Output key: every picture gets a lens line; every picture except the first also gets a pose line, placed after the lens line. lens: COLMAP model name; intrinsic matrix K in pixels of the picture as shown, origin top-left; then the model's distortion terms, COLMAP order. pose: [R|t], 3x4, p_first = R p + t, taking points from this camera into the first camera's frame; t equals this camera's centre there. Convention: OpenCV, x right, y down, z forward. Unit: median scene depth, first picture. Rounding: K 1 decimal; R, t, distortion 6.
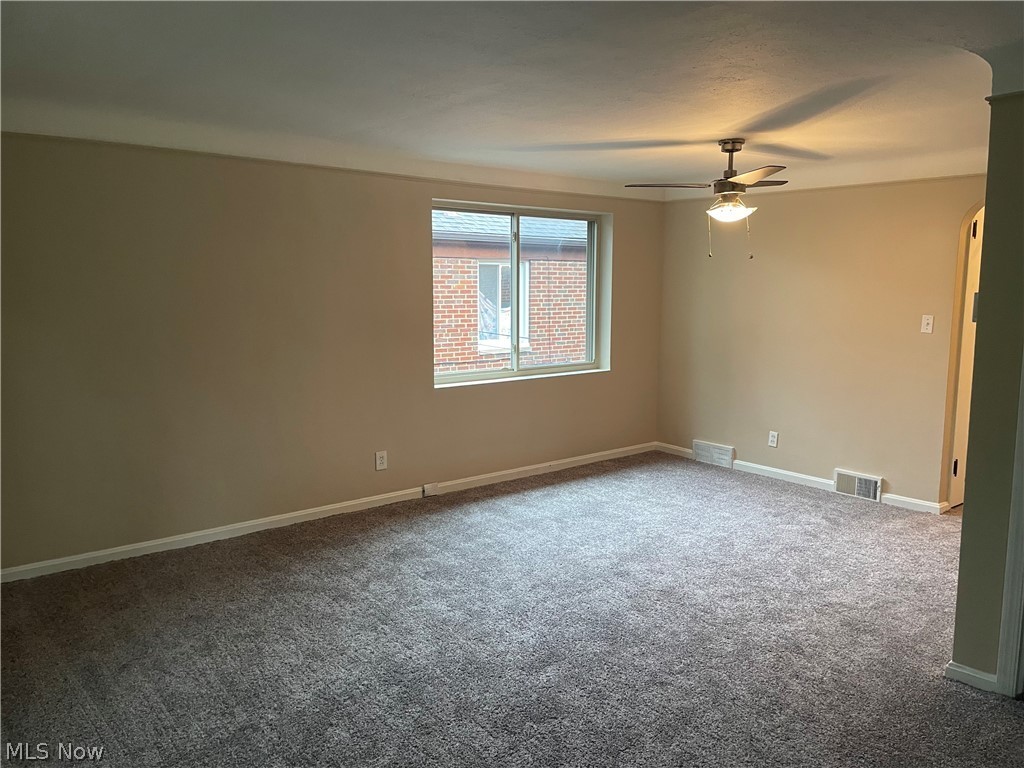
lens RADIAL K [[763.4, 0, 512.4], [0, 763.4, 385.7], [0, 0, 1]] dist [0.030466, -0.028255]
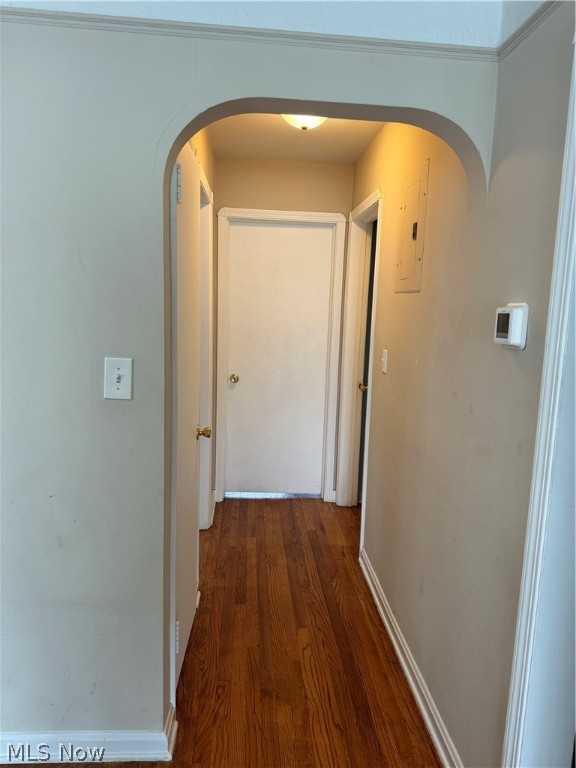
lens RADIAL K [[537.1, 0, 289.3], [0, 537.1, 385.5], [0, 0, 1]] dist [0.005652, 0.000544]
pose [[0.549432, -0.101932, 0.829297, 0.354047], [0.074738, 0.994548, 0.072727, -0.090379], [-0.832189, 0.022021, 0.554055, 0.767957]]
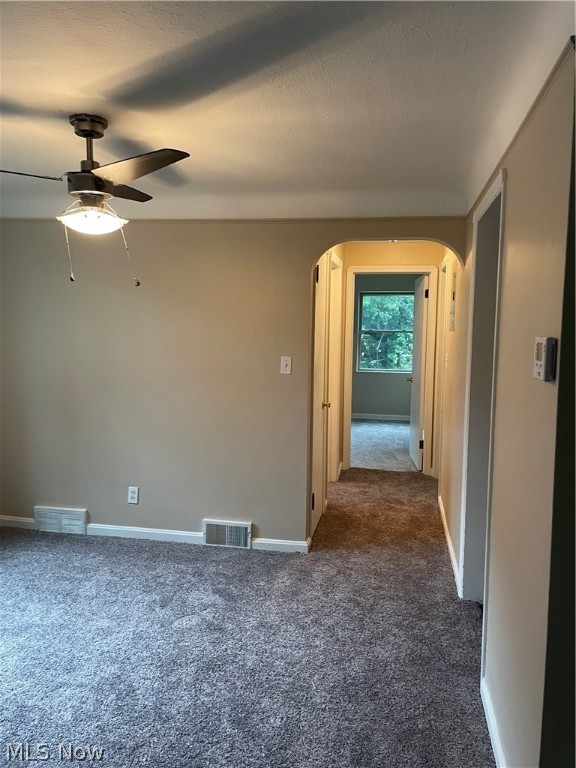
lens RADIAL K [[572.5, 0, 291.6], [0, 572.5, 384.9], [0, 0, 1]] dist [0.030466, -0.028255]
pose [[0.754710, -0.056257, 0.653642, 0.058531], [0.070462, 0.997504, 0.004495, -0.057574], [-0.652263, 0.042665, 0.756791, 0.434658]]
